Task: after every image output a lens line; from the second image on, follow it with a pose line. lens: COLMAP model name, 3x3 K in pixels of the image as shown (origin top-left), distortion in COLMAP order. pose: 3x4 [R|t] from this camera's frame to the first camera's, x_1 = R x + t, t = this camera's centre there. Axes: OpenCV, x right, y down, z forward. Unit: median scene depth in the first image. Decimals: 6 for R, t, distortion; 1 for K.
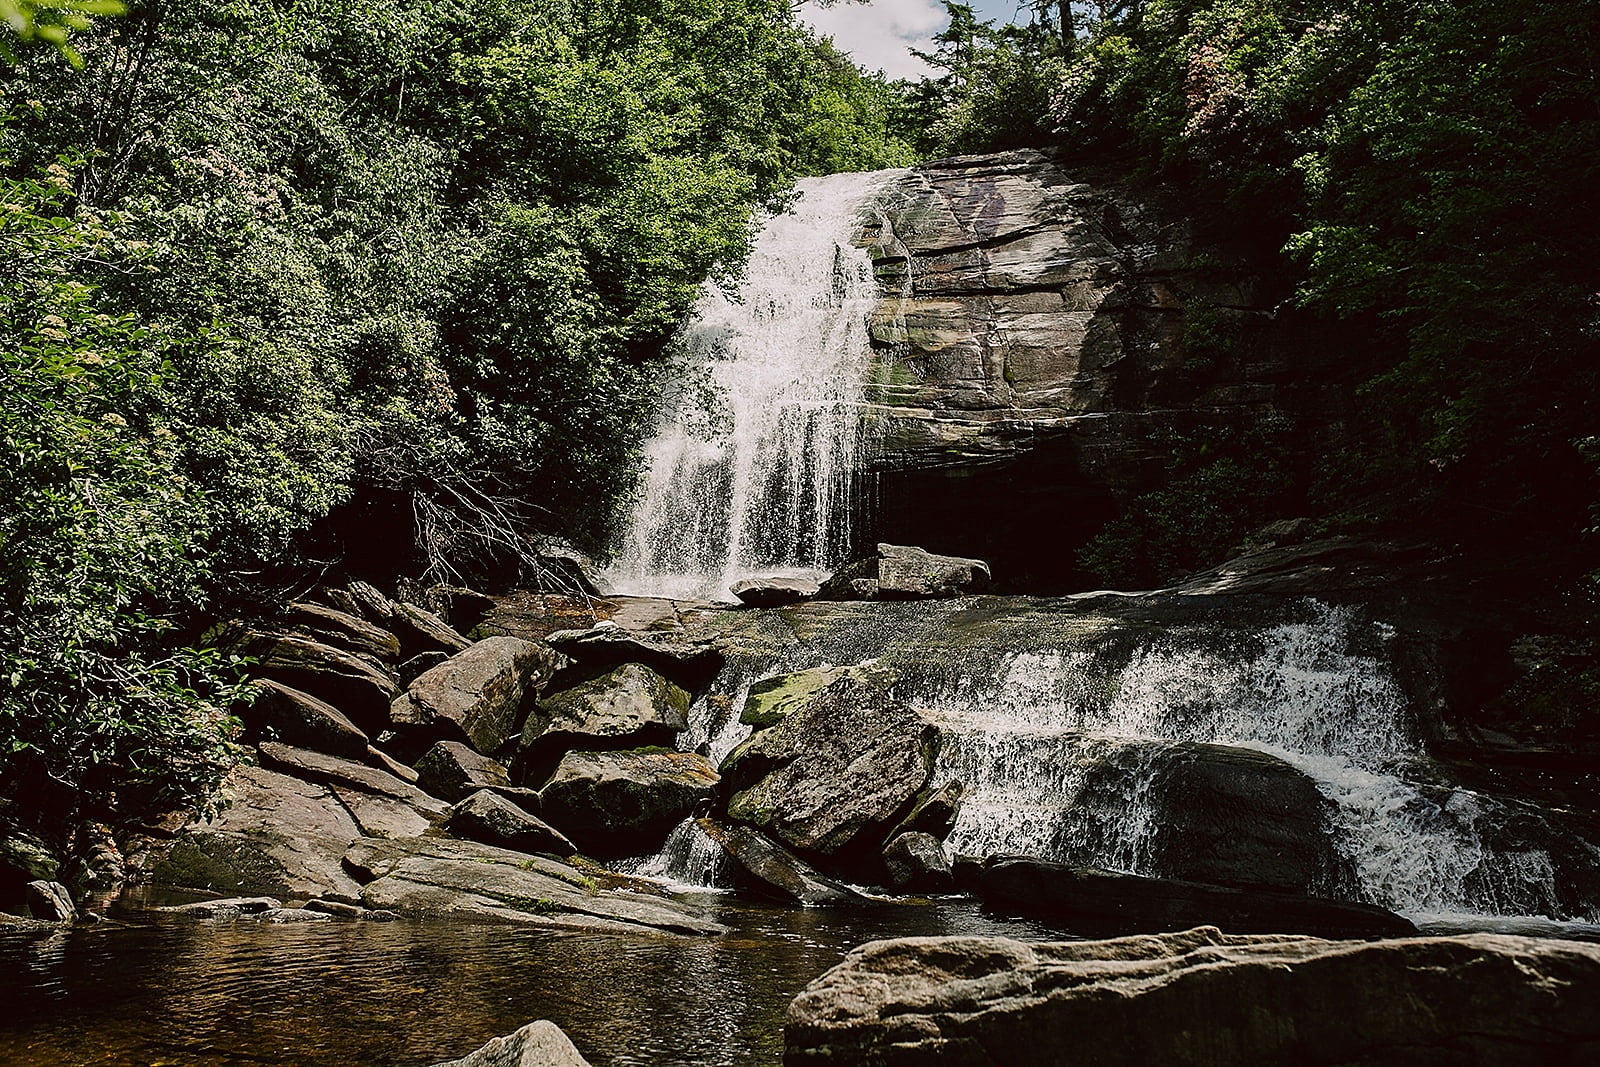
lens RADIAL K [[1539.9, 0, 801.5], [0, 1539.9, 529.5], [0, 0, 1]] dist [-0.033833, 0.000000]
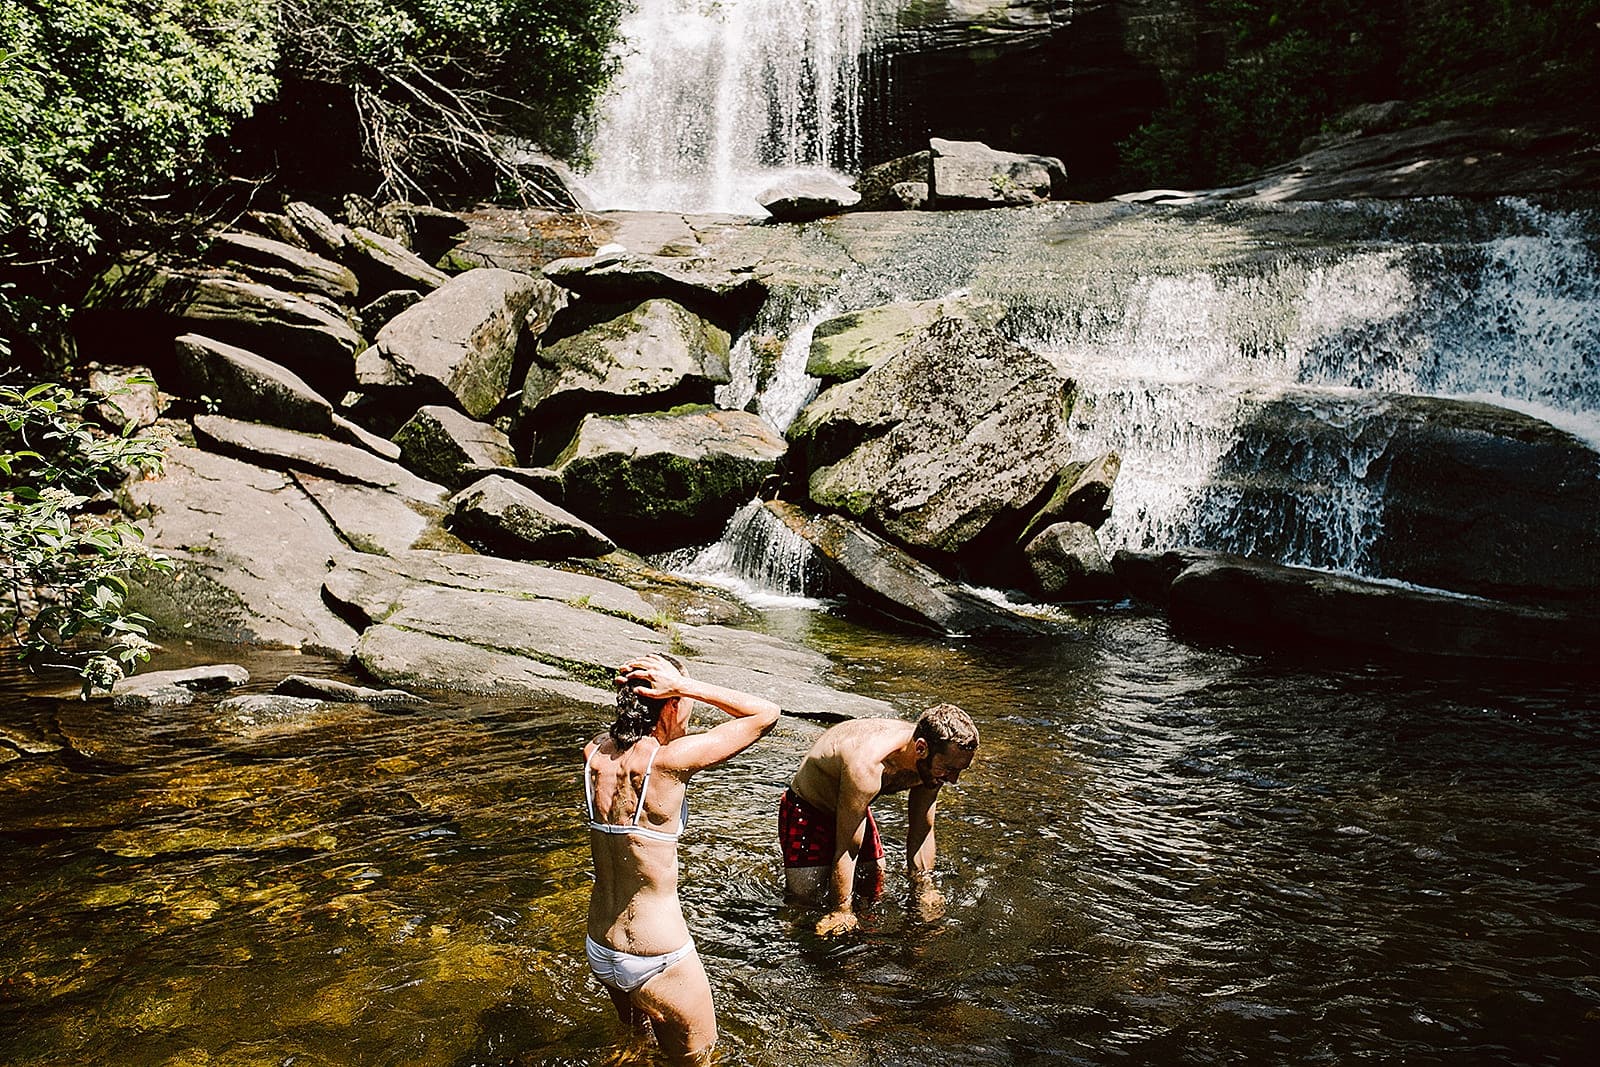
lens RADIAL K [[1539.9, 0, 802.3], [0, 1539.9, 539.7], [0, 0, 1]] dist [-0.033833, 0.000000]
pose [[0.999061, -0.029181, 0.032033, -0.065880], [0.019880, 0.965528, 0.259539, 0.001992], [-0.038503, -0.258659, 0.965201, 0.204305]]
